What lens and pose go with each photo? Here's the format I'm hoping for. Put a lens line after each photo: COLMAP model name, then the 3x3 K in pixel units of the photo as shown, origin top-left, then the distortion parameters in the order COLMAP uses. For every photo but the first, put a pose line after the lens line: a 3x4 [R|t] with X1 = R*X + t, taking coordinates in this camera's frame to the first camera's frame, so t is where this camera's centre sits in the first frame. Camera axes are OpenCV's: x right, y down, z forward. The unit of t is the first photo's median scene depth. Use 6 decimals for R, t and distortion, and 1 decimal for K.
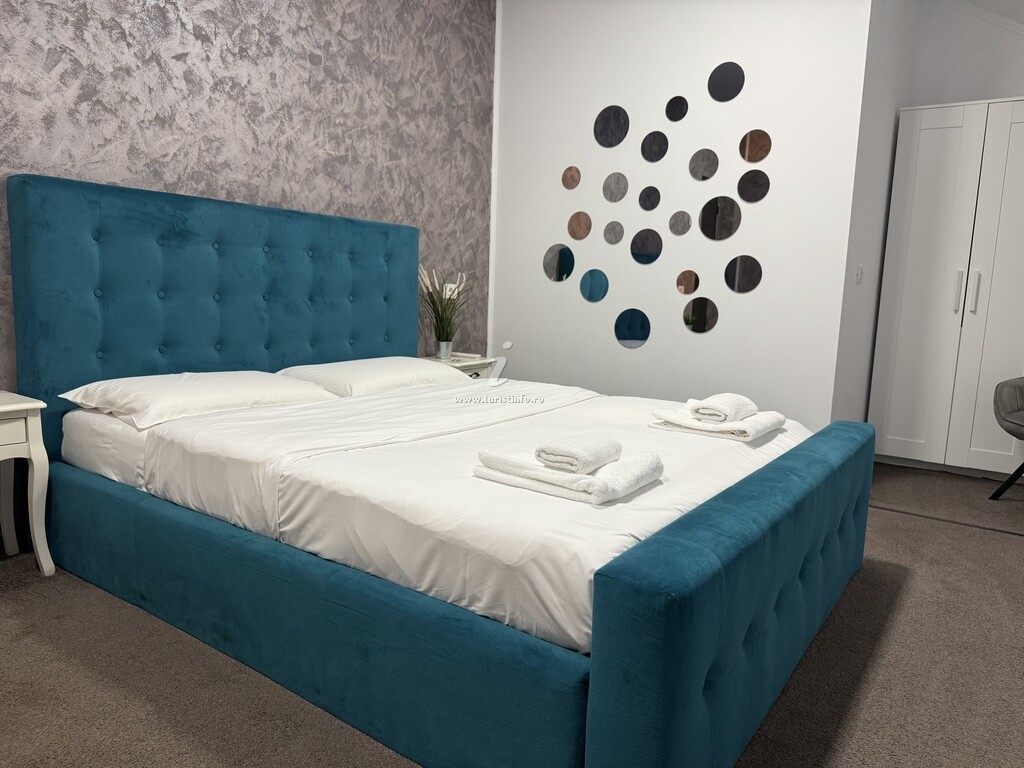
lens RADIAL K [[726.6, 0, 509.2], [0, 726.6, 383.9], [0, 0, 1]] dist [0.039785, -0.061689]
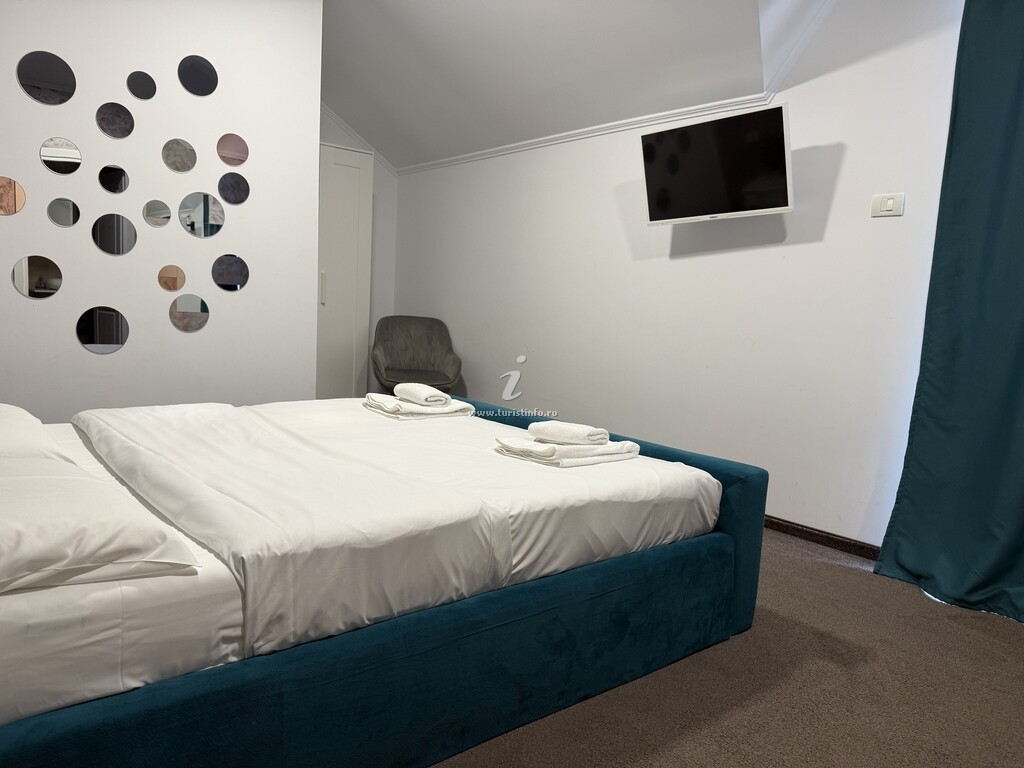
lens RADIAL K [[726.6, 0, 505.0], [0, 726.6, 379.9], [0, 0, 1]] dist [0.039785, -0.061689]
pose [[0.243514, -0.121697, 0.962232, -0.930683], [0.083065, 0.991069, 0.104323, -0.117986], [-0.966334, 0.054523, 0.251447, 0.580794]]
